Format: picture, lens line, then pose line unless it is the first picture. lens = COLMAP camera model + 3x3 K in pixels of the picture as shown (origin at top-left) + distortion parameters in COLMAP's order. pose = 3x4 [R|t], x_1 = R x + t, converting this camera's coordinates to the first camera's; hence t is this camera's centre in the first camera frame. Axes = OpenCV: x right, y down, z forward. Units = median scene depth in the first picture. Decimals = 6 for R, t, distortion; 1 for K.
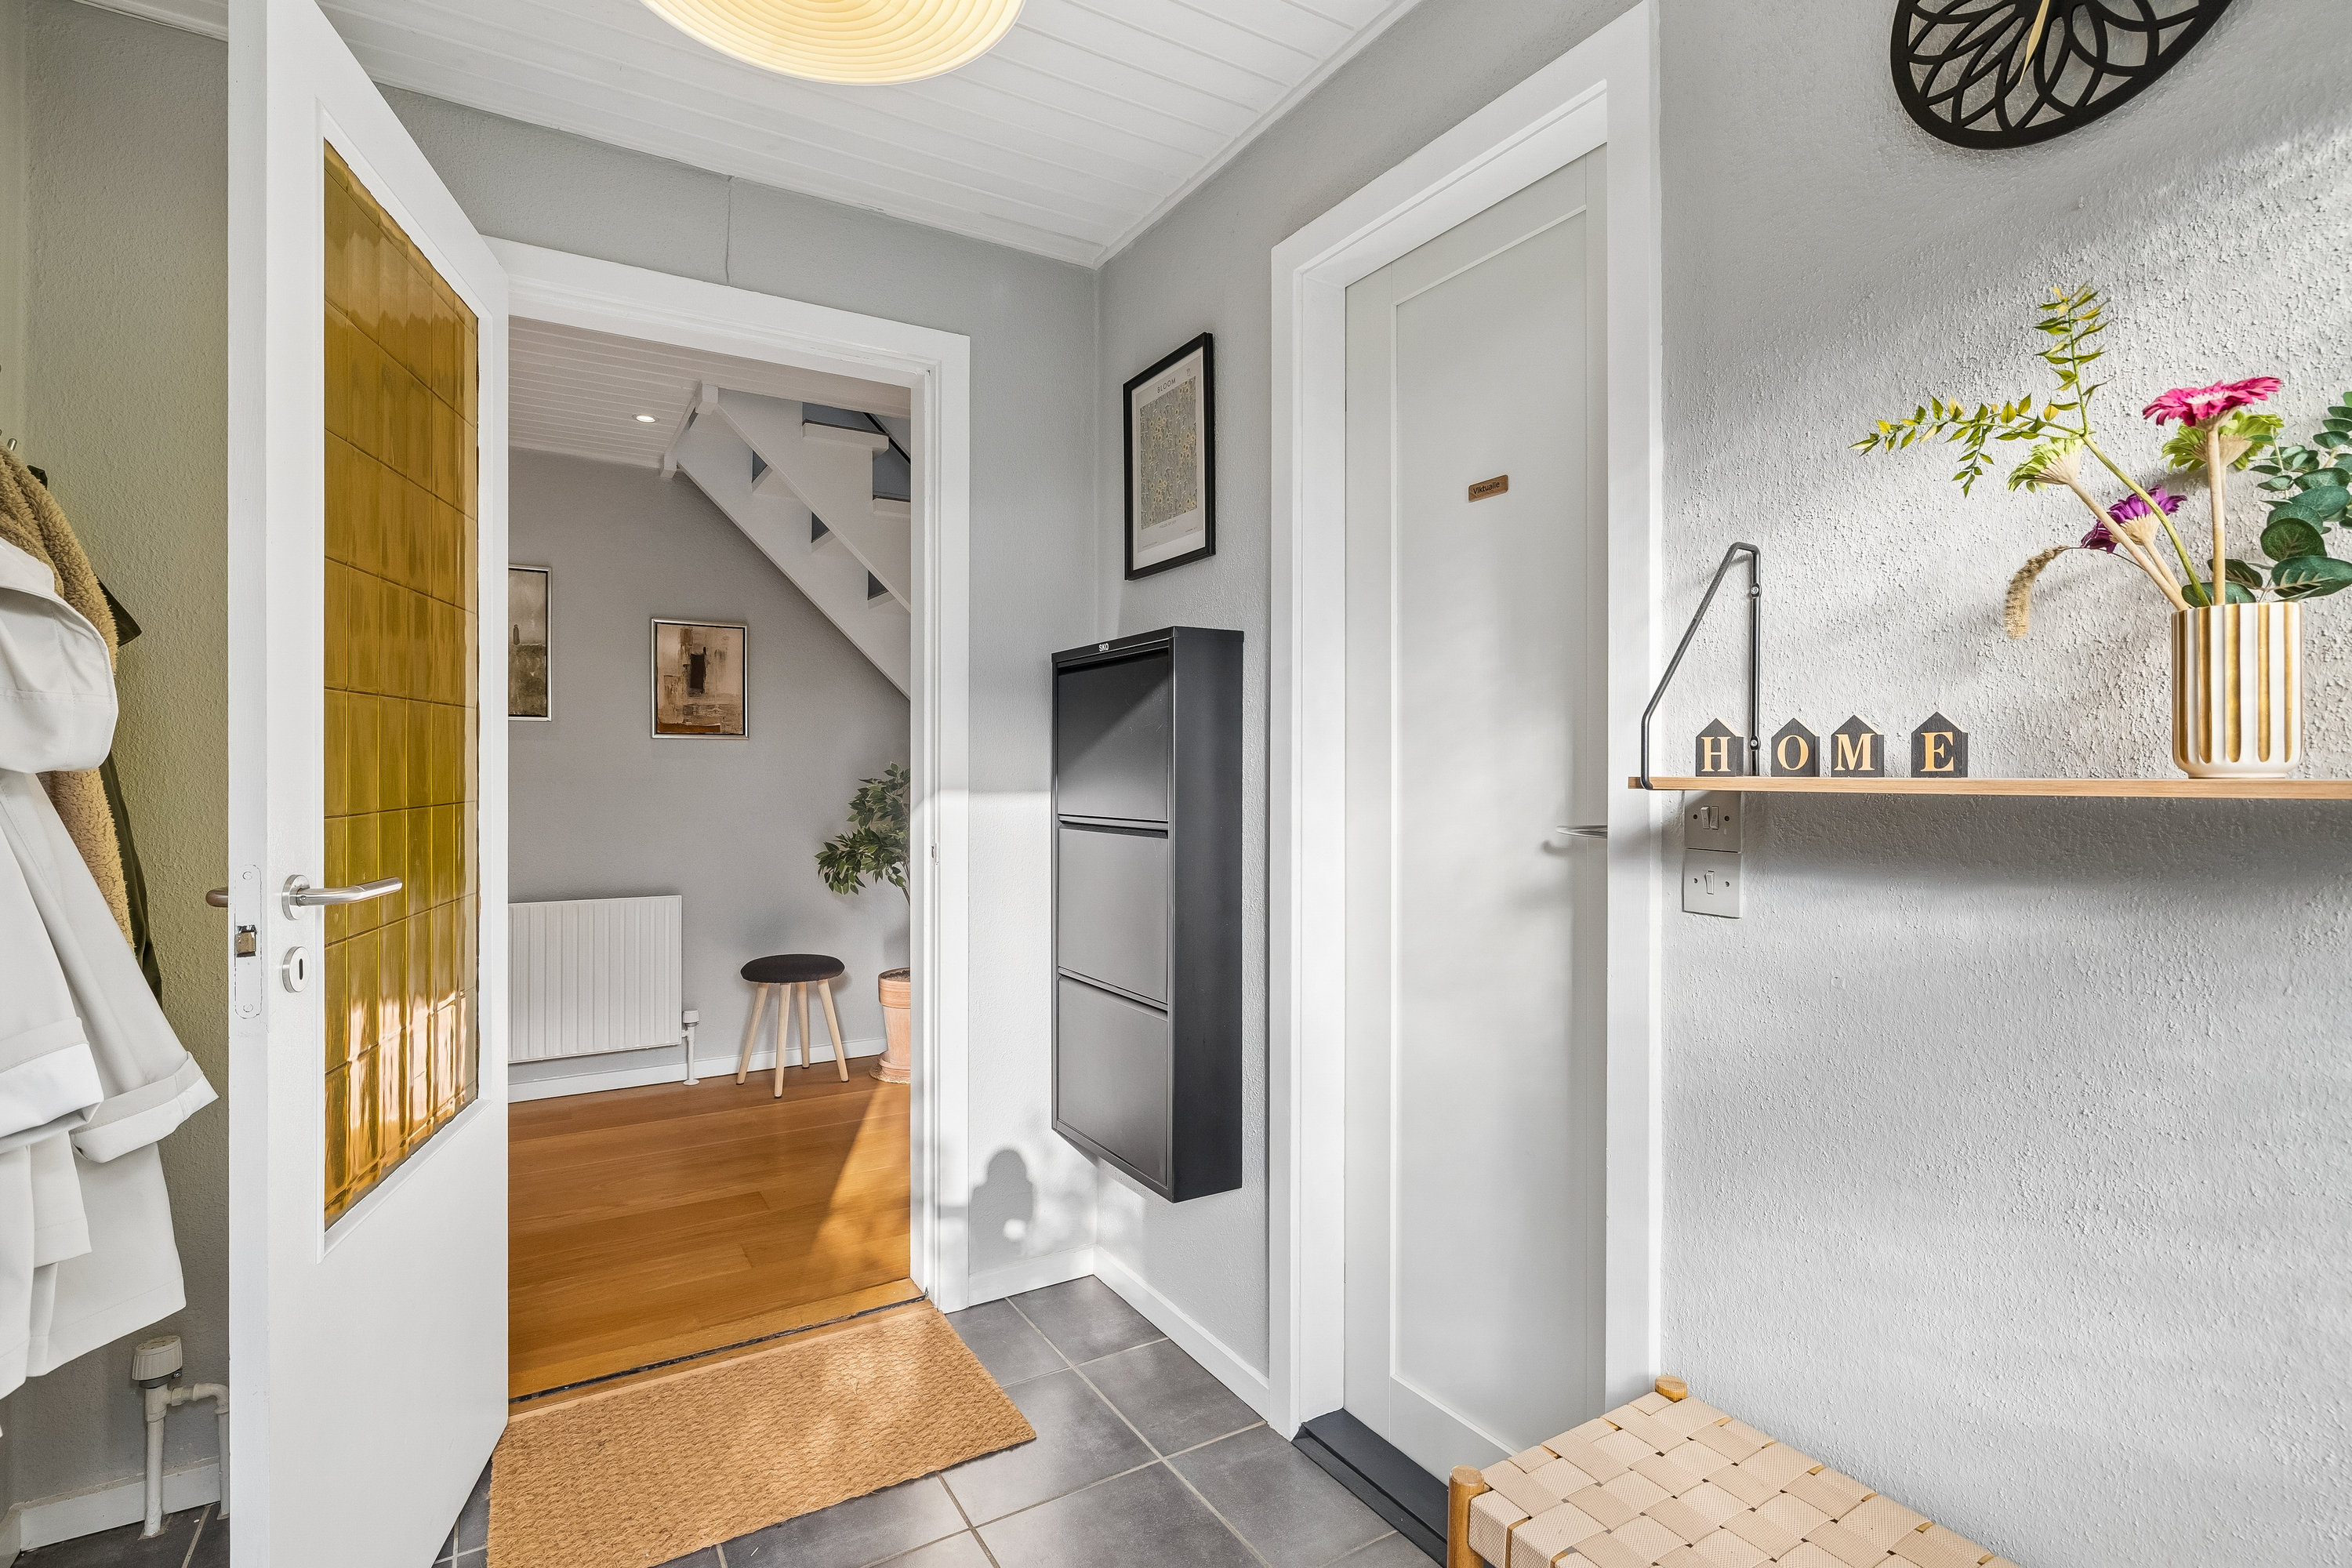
lens RADIAL K [[1120.6, 0, 1179.7], [0, 1120.6, 779.0], [0, 0, 1]] dist [0.000870, 0.000025]
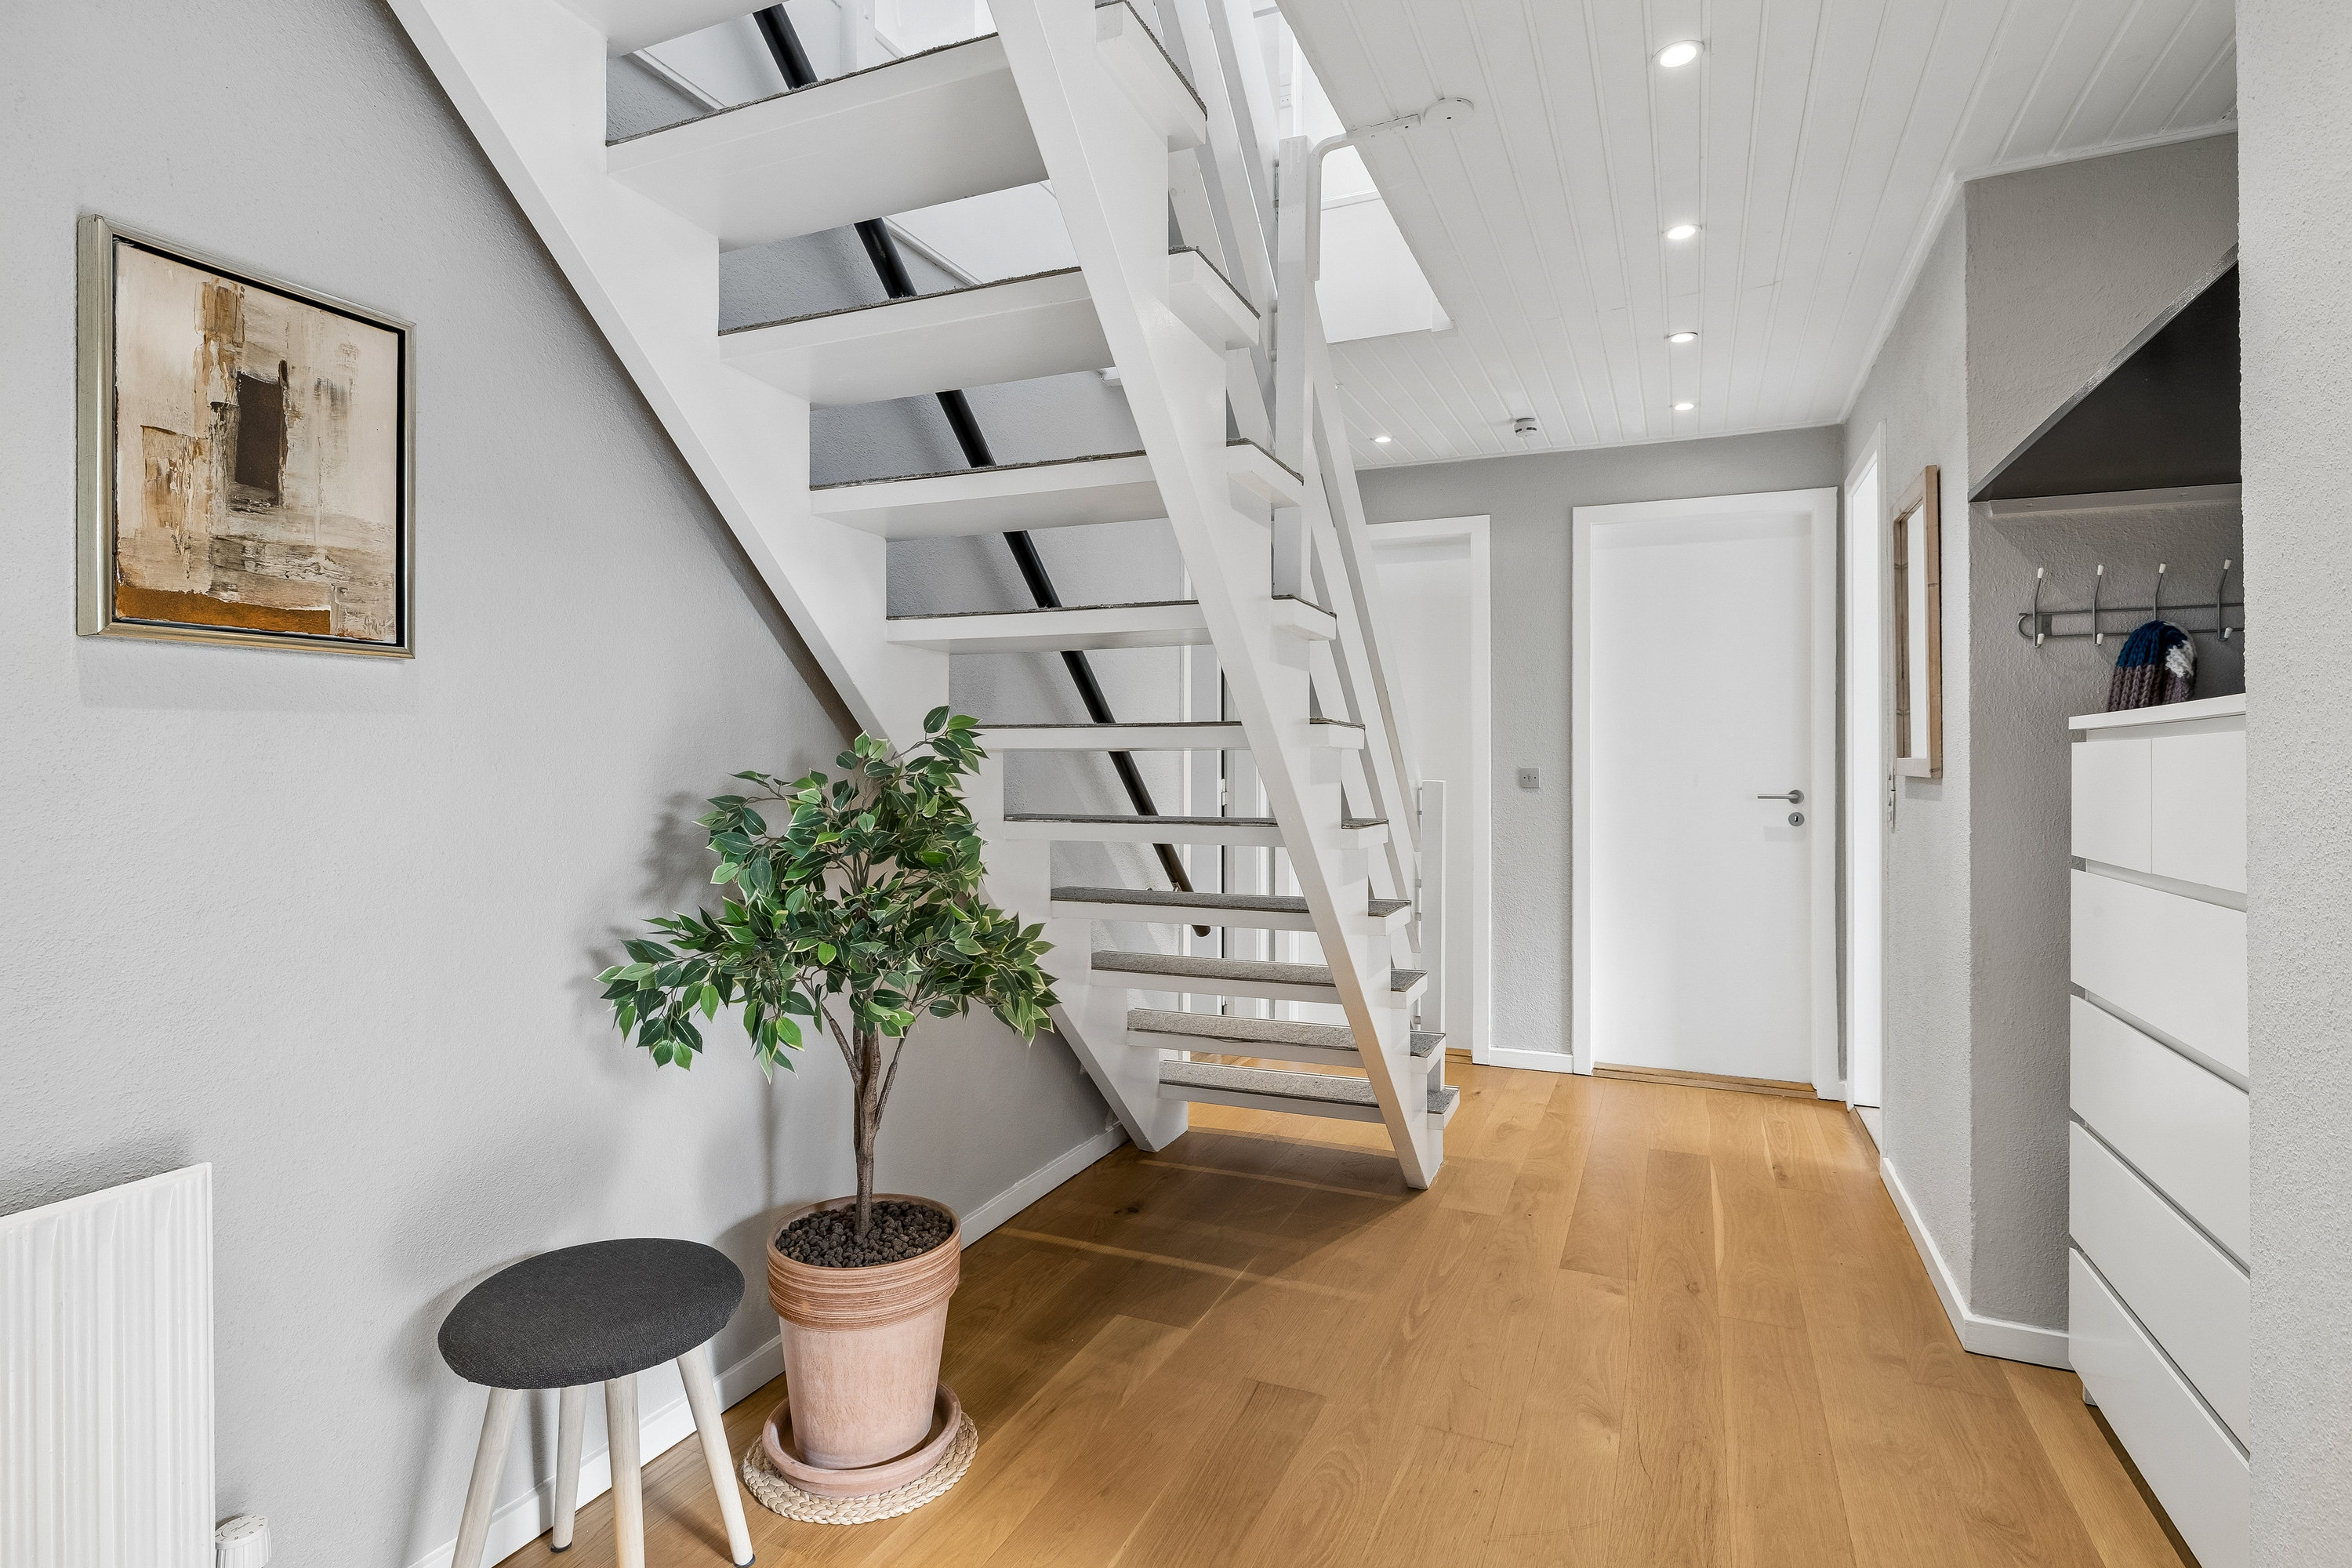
lens RADIAL K [[1230.5, 0, 1172.1], [0, 1230.5, 776.3], [0, 0, 1]] dist [-0.027770, -0.000731]
pose [[0.811218, 0.004623, 0.584726, -0.420245], [0.002524, 0.999932, -0.011408, 0.003979], [-0.584739, 0.010730, 0.811151, 0.579213]]
